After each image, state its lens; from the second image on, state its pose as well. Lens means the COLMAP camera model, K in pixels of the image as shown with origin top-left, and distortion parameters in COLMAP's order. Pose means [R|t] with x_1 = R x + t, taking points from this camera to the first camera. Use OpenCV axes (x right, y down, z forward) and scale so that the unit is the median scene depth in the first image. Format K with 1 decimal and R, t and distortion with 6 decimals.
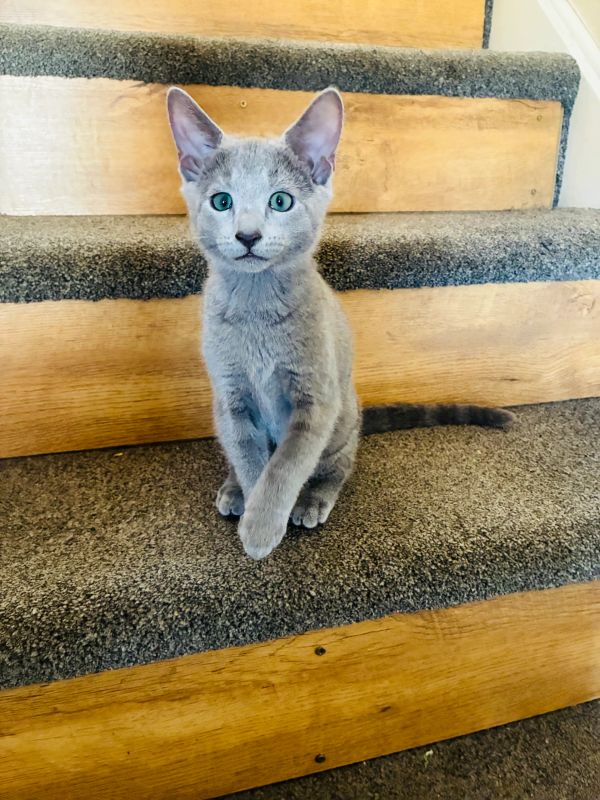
lens RADIAL K [[607.1, 0, 298.6], [0, 607.1, 395.0], [0, 0, 1]] dist [0.041684, -0.065065]
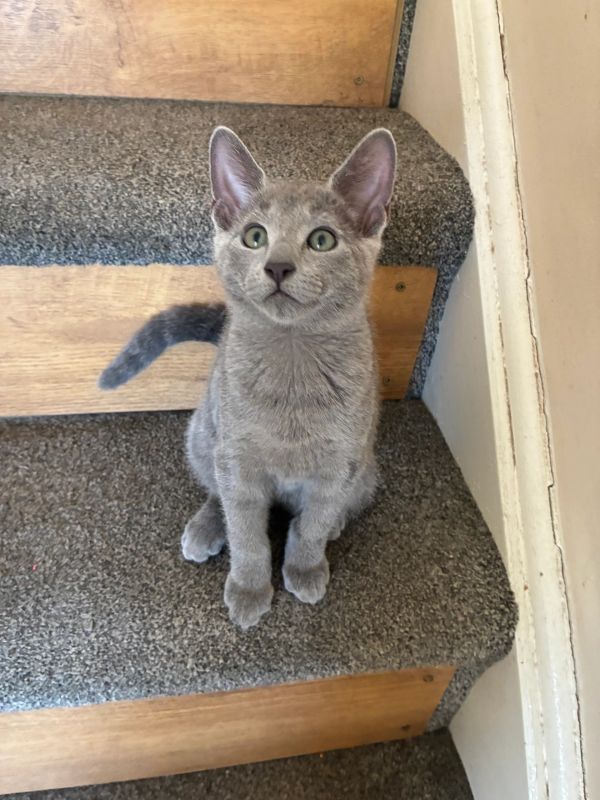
lens RADIAL K [[607.1, 0, 298.6], [0, 607.1, 395.0], [0, 0, 1]] dist [0.041684, -0.065065]
pose [[0.989183, 0.136061, -0.054818, 0.438148], [-0.109779, 0.934516, 0.338567, -0.244533], [0.097294, -0.328887, 0.939344, 0.241075]]
